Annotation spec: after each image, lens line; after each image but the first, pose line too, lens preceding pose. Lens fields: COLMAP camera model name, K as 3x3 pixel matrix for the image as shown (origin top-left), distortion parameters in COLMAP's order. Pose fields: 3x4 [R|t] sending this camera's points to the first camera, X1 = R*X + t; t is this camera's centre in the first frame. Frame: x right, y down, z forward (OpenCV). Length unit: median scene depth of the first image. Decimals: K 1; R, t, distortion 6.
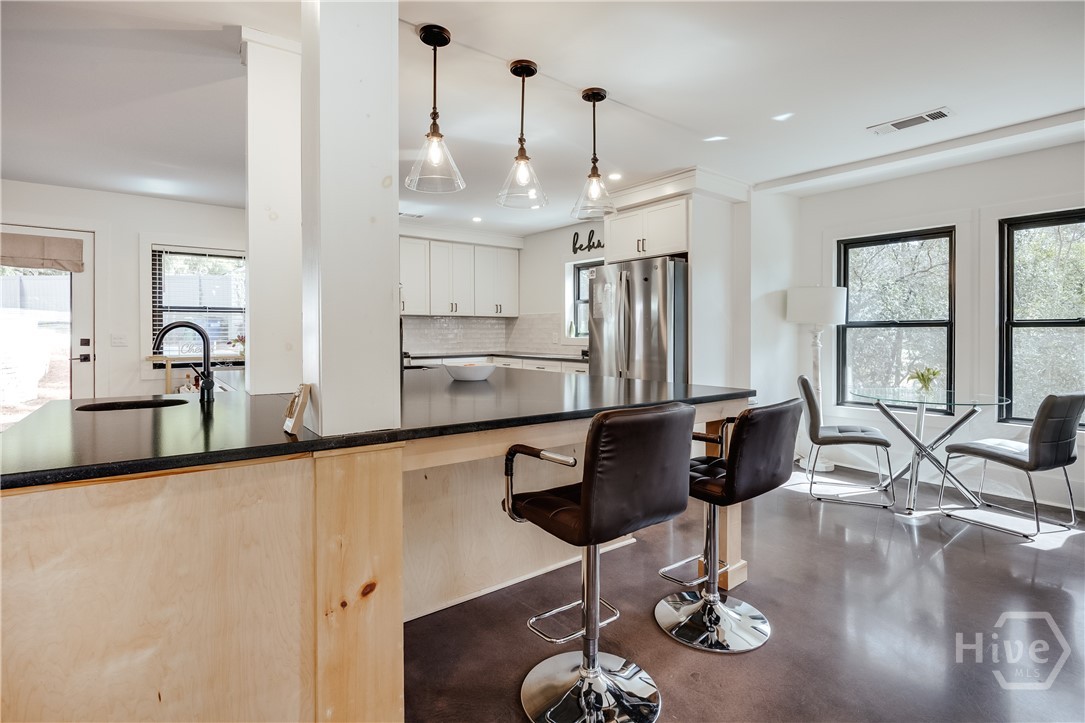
lens RADIAL K [[523.6, 0, 544.5], [0, 523.6, 338.0], [0, 0, 1]] dist [-0.005811, -0.000107]
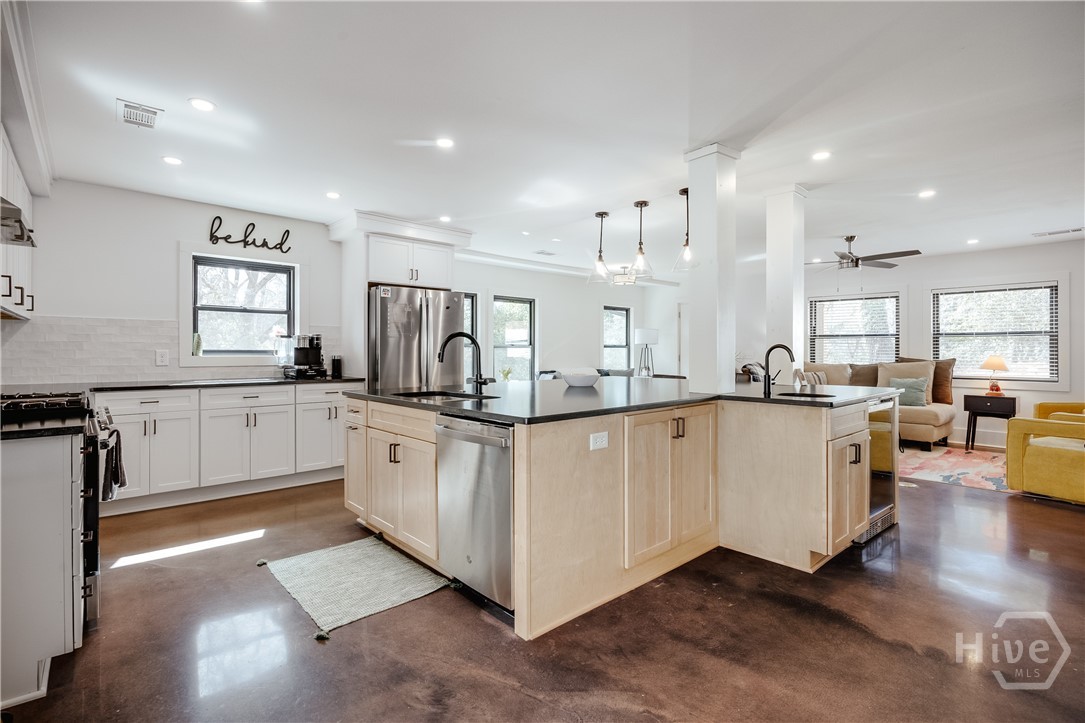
lens RADIAL K [[506.5, 0, 543.9], [0, 506.5, 349.3], [0, 0, 1]] dist [-0.012378, 0.000848]
pose [[-0.080387, 0.001444, 0.996763, -0.922333], [0.006078, 0.999981, -0.000958, -0.008773], [-0.996745, 0.005981, -0.080395, 0.778527]]
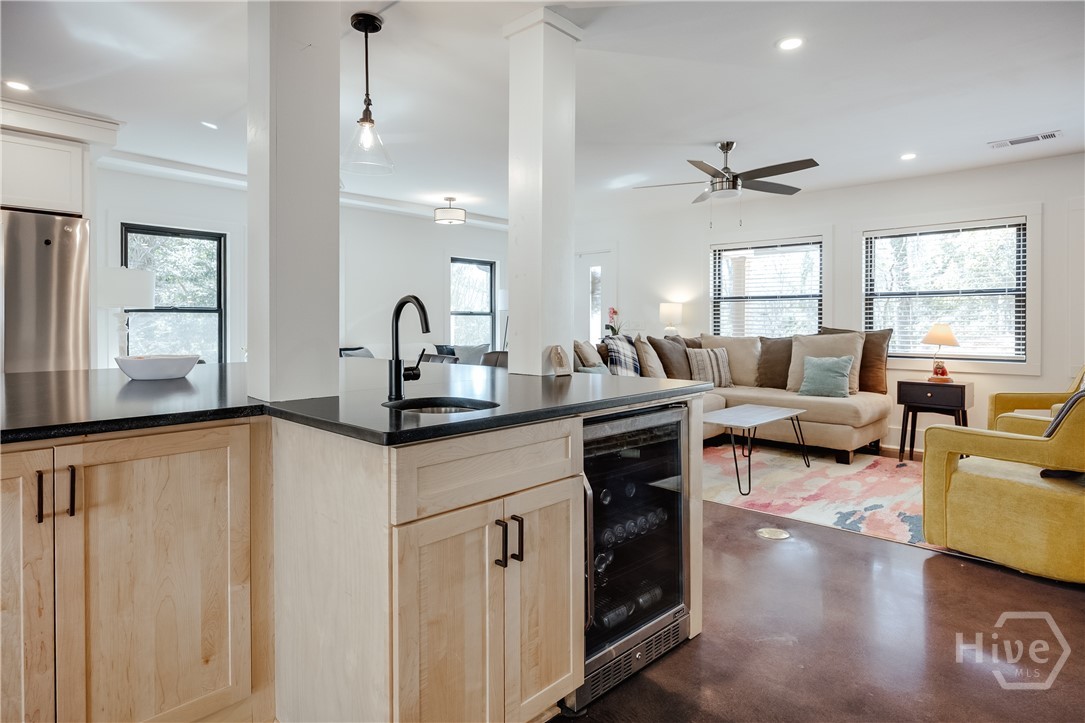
lens RADIAL K [[592.1, 0, 546.5], [0, 592.1, 327.0], [0, 0, 1]] dist [0.002069, -0.000200]
pose [[-0.164801, -0.008825, 0.986287, -0.664262], [0.006803, 0.999926, 0.010084, 0.002631], [-0.986303, 0.008372, -0.164729, 0.397457]]
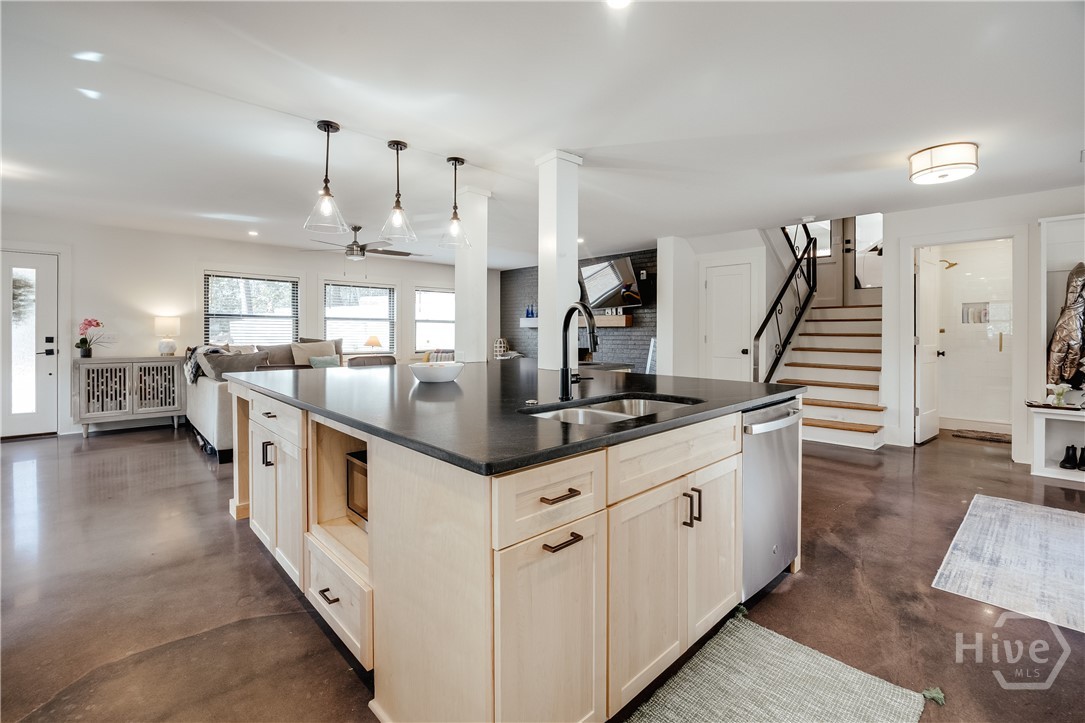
lens RADIAL K [[483.3, 0, 545.6], [0, 483.3, 334.0], [0, 0, 1]] dist [-0.016049, -0.000242]
pose [[-0.994269, -0.003303, -0.106853, -0.158706], [-0.004167, 0.999960, 0.007871, -0.008026], [0.106822, 0.008271, -0.994244, 1.235293]]
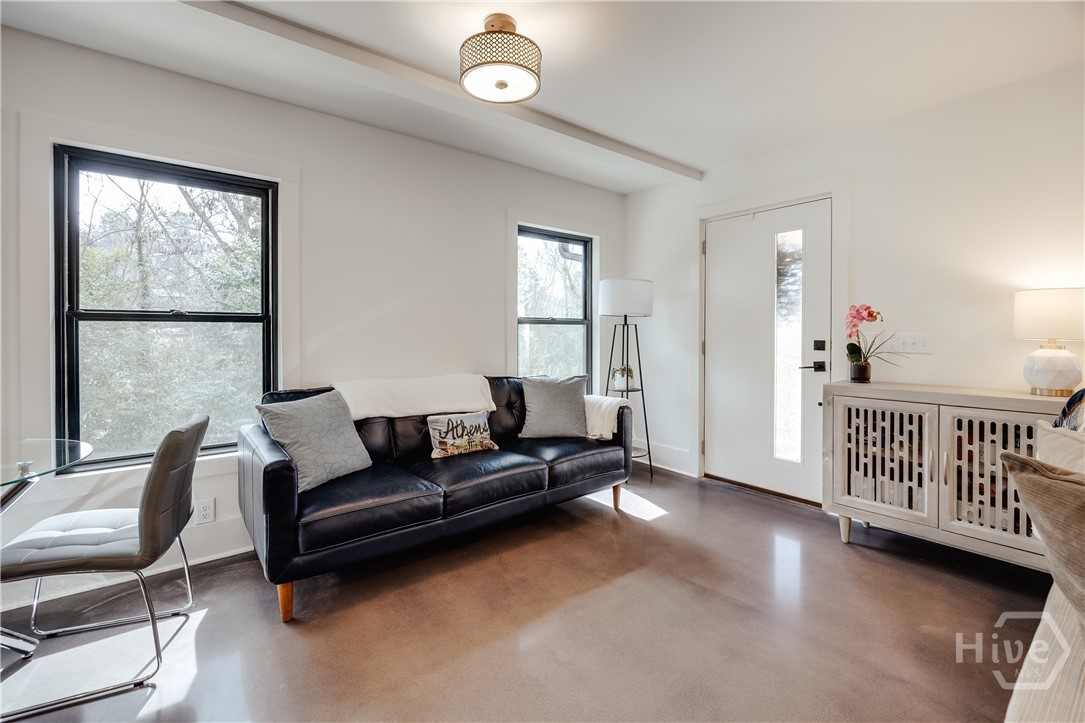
lens RADIAL K [[462.0, 0, 543.3], [0, 462.0, 337.9], [0, 0, 1]] dist [-0.009478, 0.000146]
pose [[-0.017879, -0.012784, 0.999758, 0.269902], [0.007677, 0.999887, 0.012923, -0.001869], [-0.999811, 0.007907, -0.017779, 0.360990]]
